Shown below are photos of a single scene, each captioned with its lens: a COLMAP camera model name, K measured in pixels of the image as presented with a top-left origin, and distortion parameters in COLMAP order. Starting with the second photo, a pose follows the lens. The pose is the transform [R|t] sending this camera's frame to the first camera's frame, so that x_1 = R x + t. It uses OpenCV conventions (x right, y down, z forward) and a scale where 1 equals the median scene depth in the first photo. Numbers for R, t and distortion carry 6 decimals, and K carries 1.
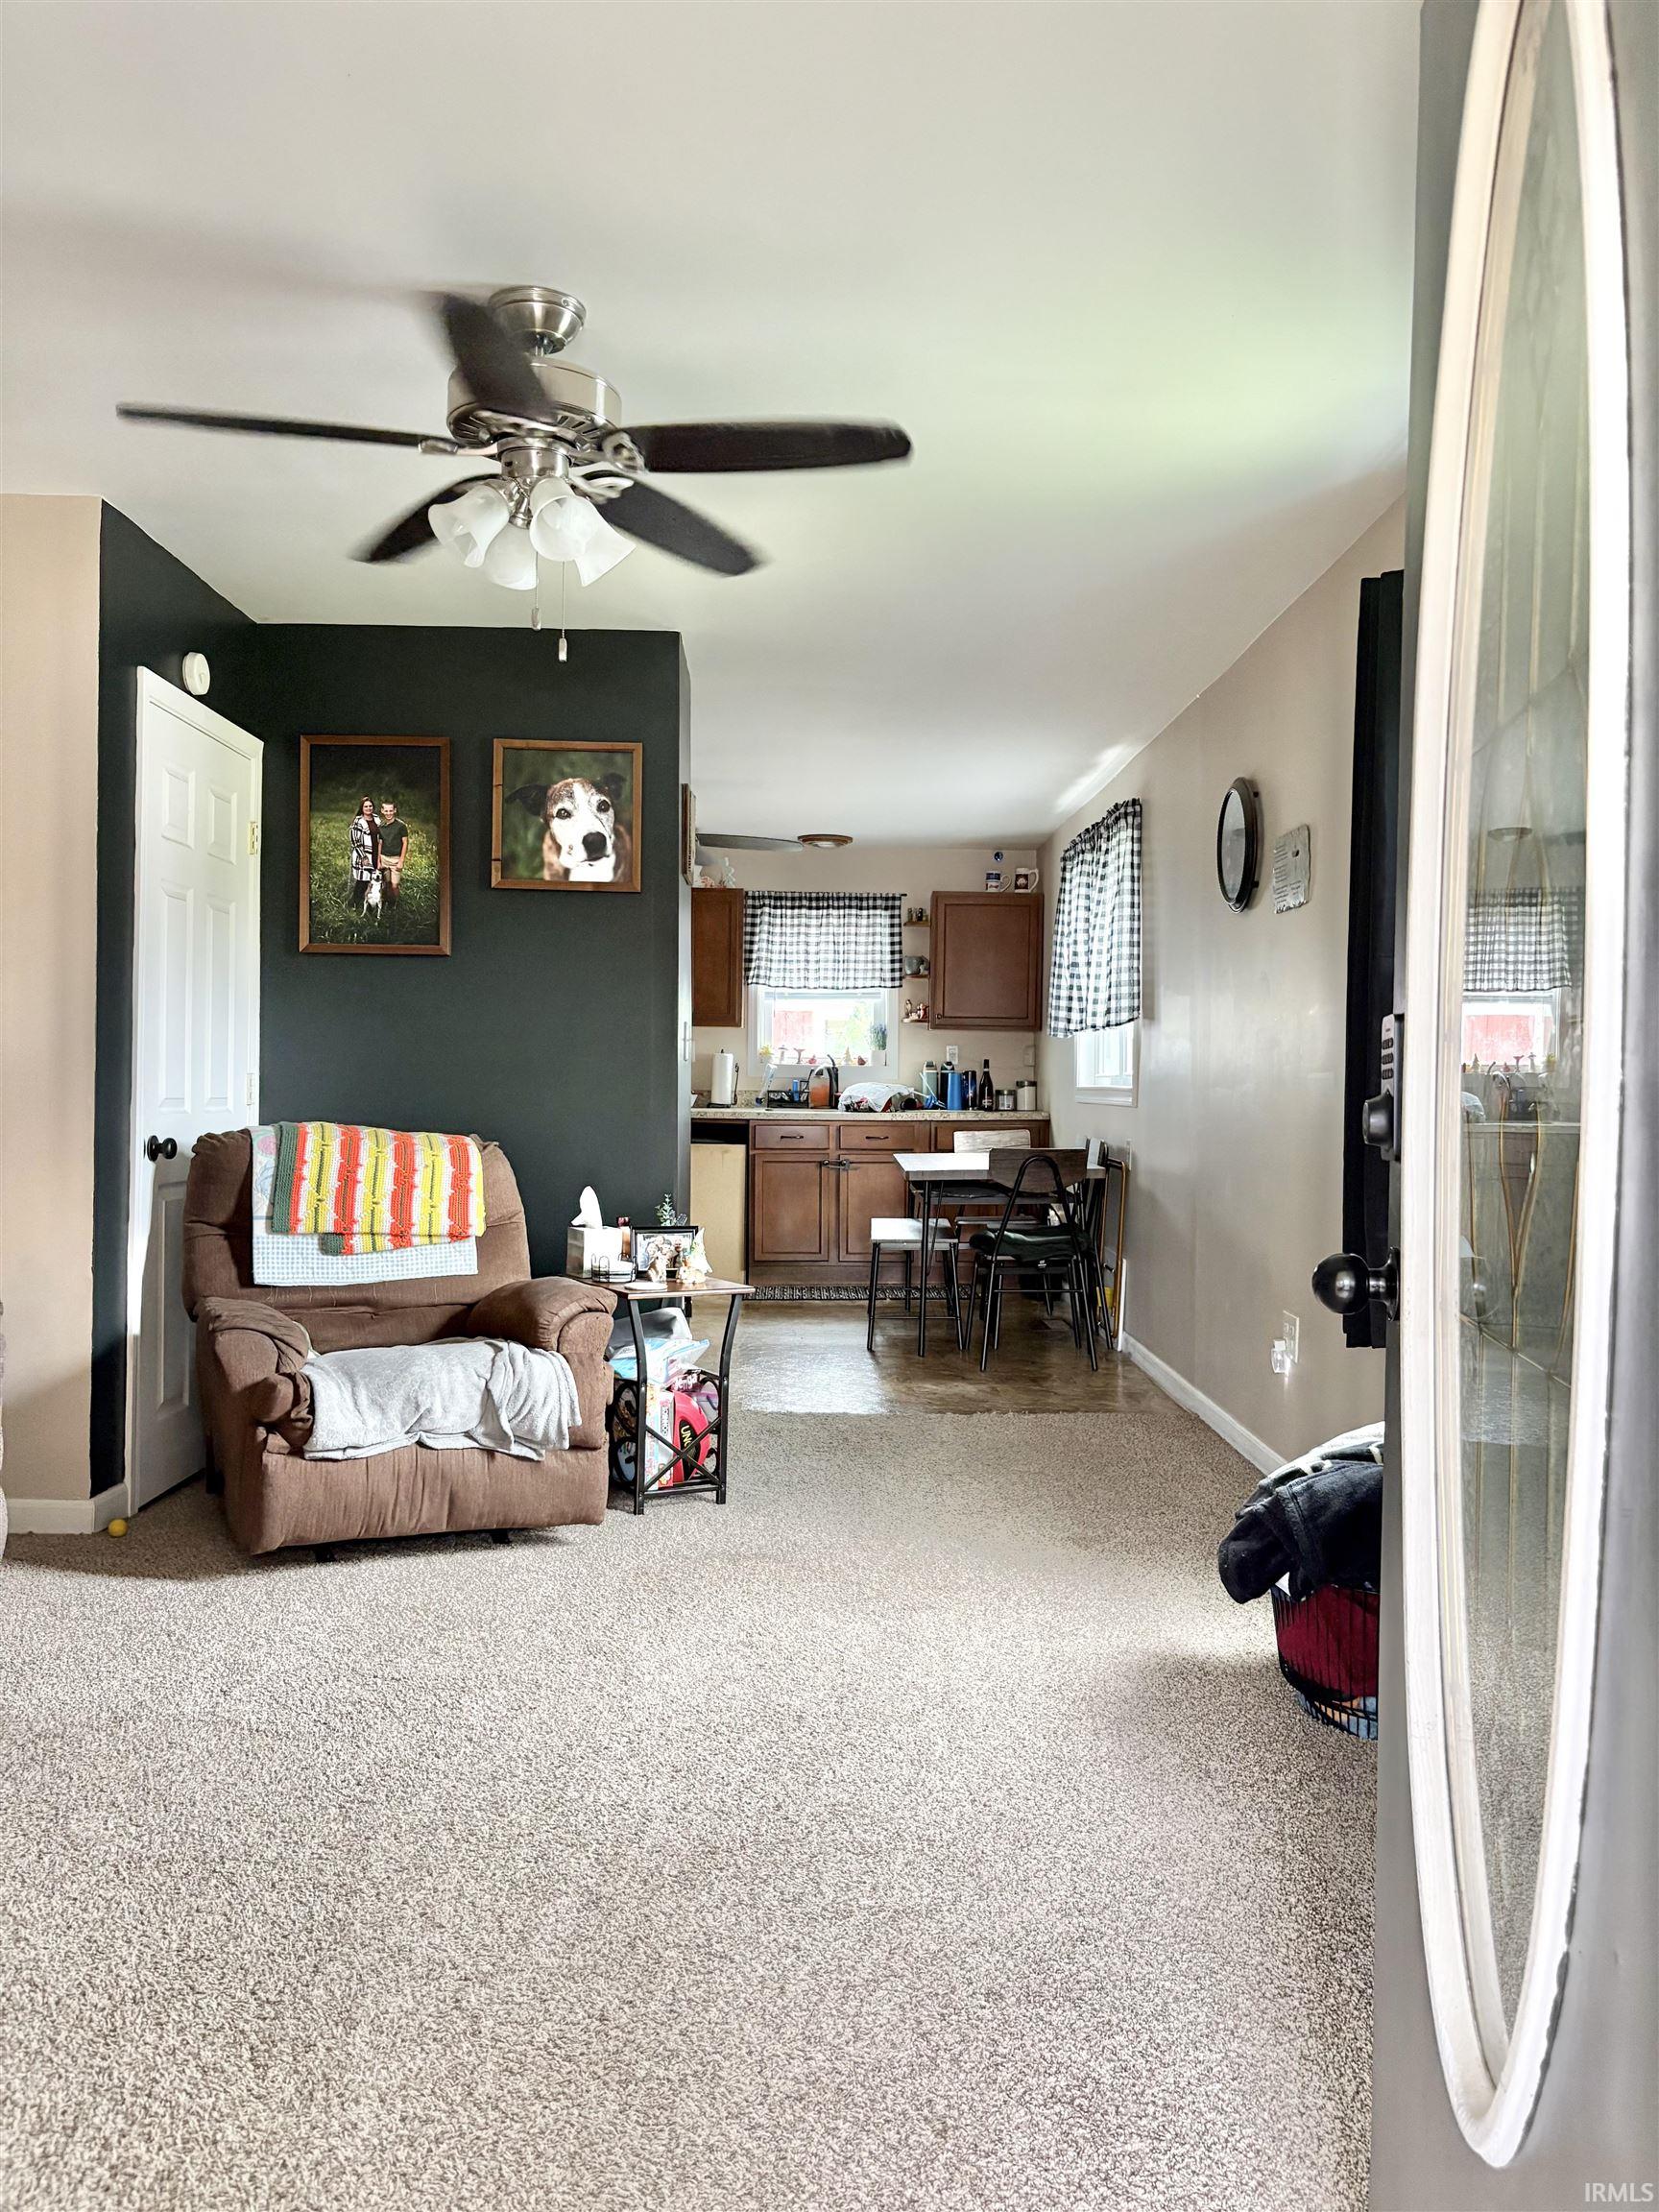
lens RADIAL K [[1687.6, 0, 835.9], [0, 1687.6, 1113.4], [0, 0, 1]] dist [0.035875, -0.041607]
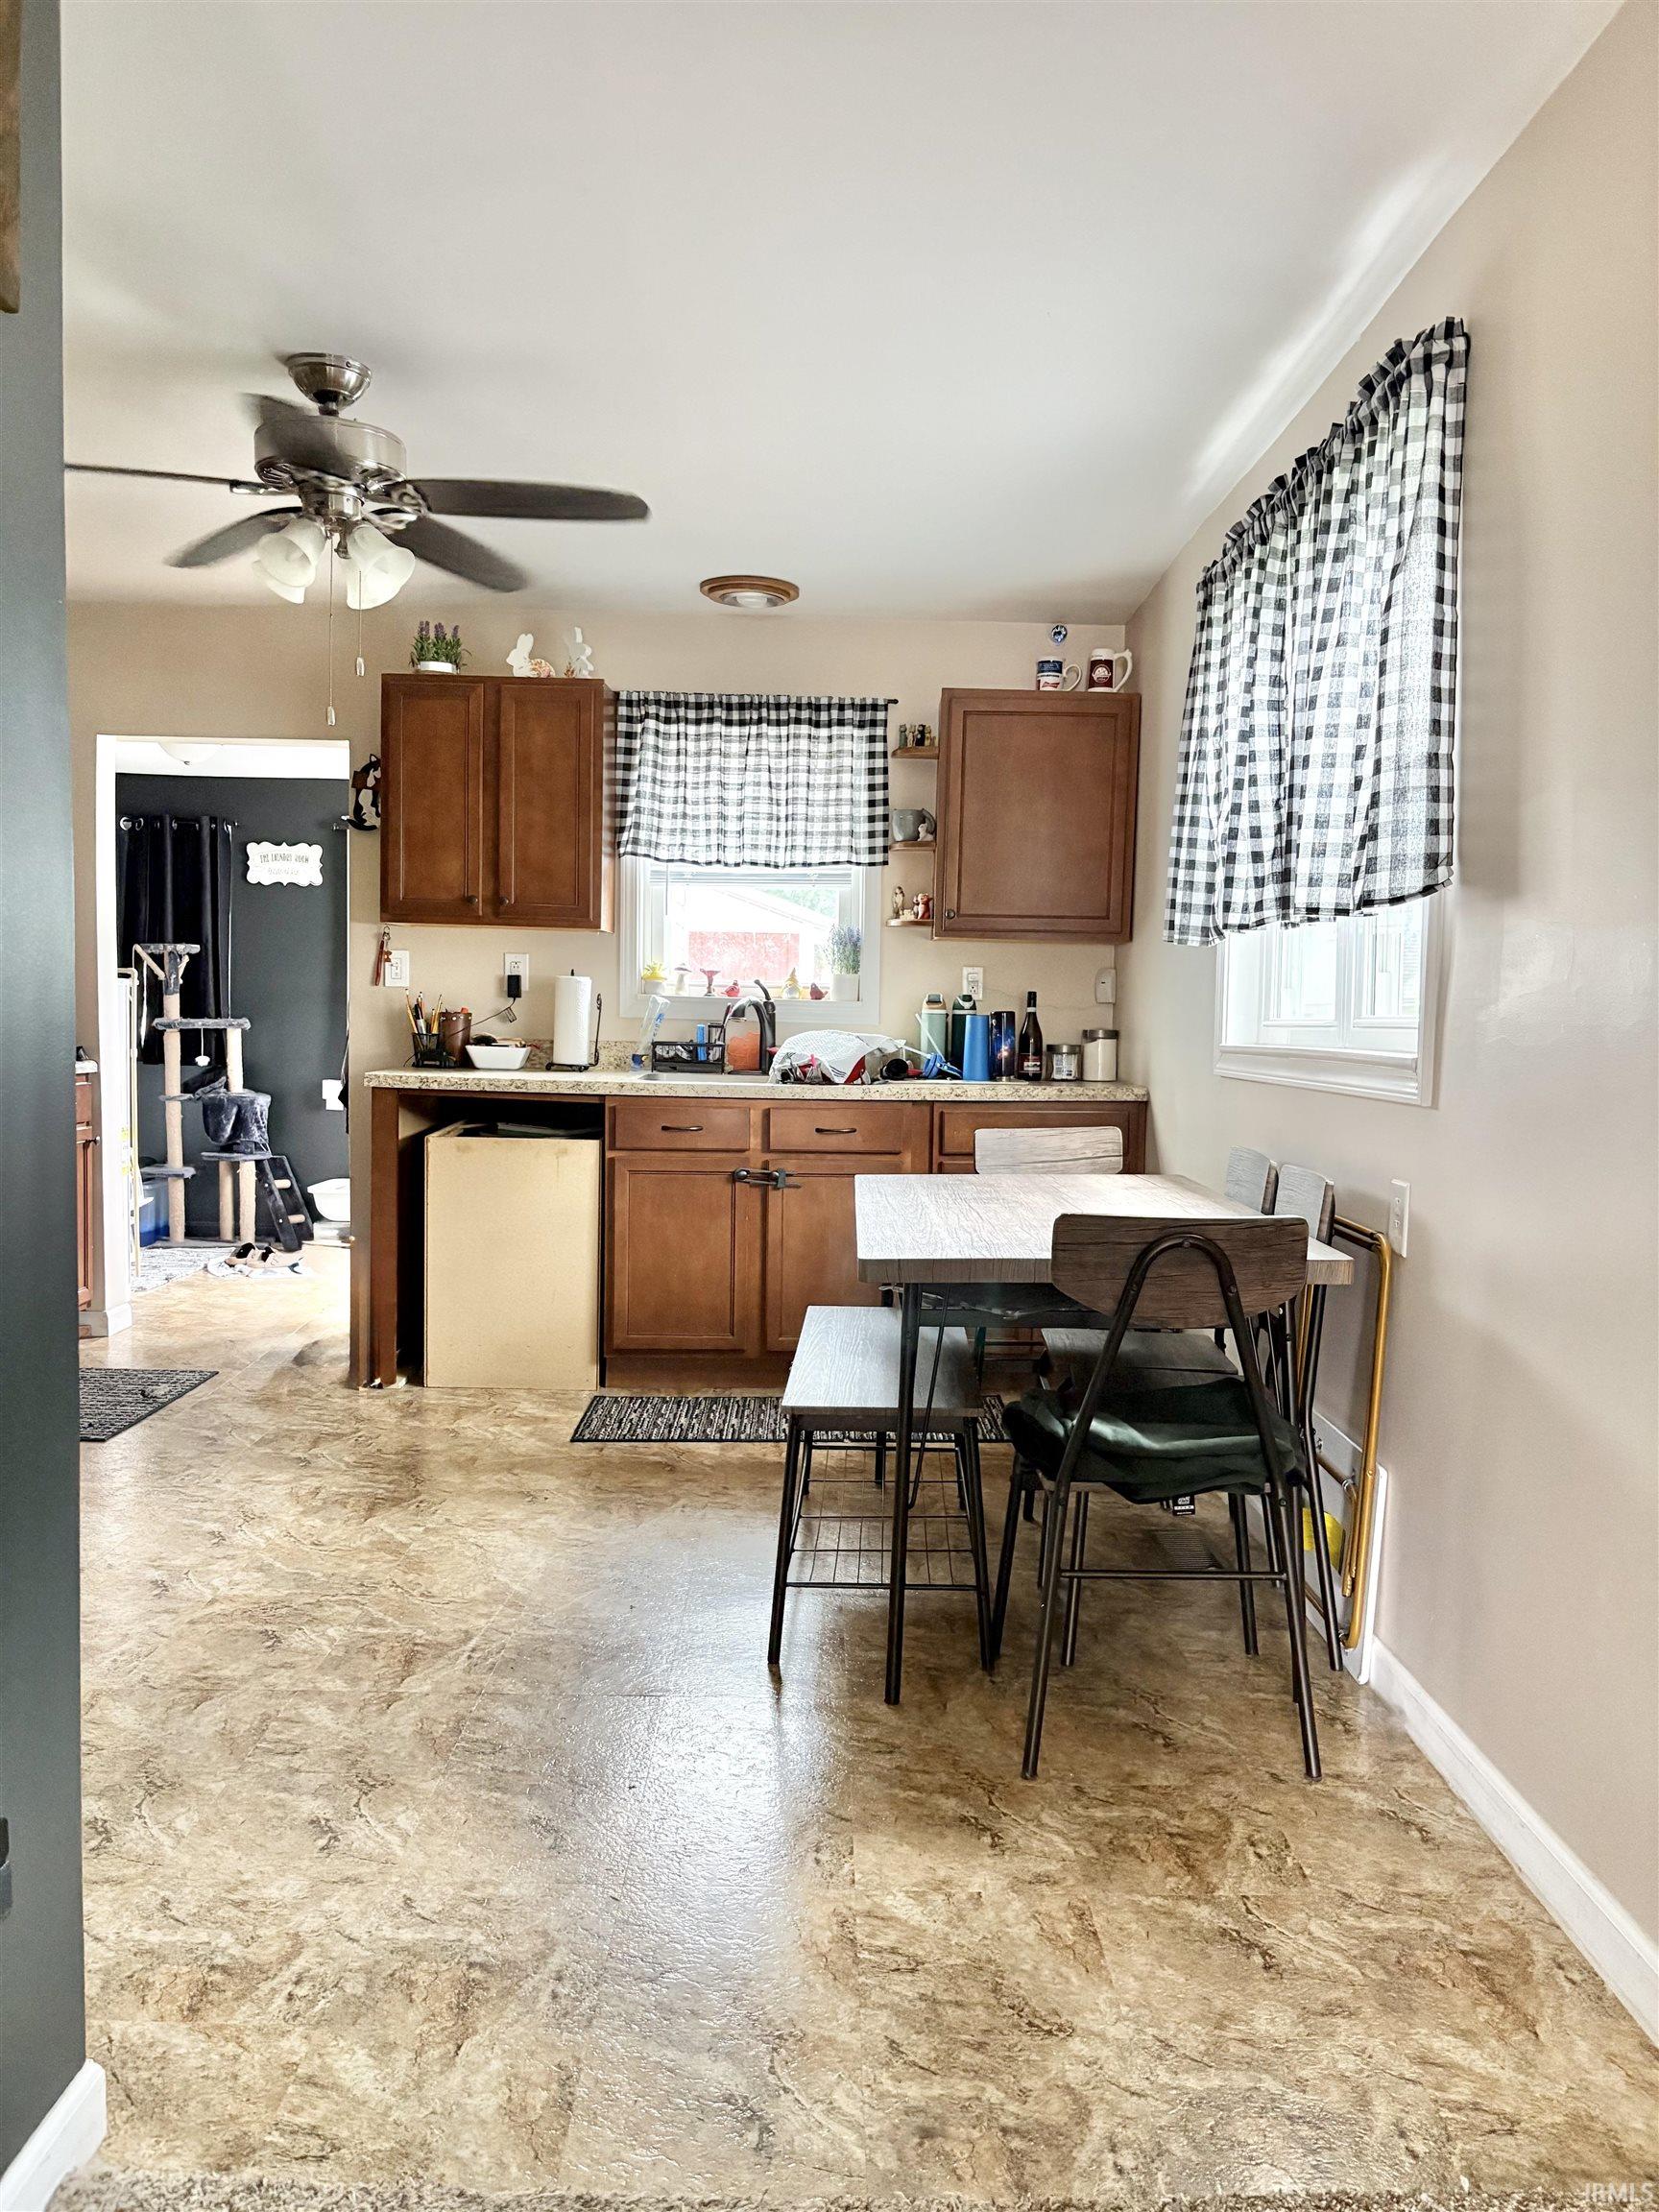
lens RADIAL K [[1687.6, 0, 846.3], [0, 1687.6, 1122.0], [0, 0, 1]] dist [0.035875, -0.041607]
pose [[0.999941, 0.010335, -0.003285, 0.052874], [-0.010183, 0.999016, 0.043155, -0.021800], [0.003728, -0.043119, 0.999063, 0.794127]]
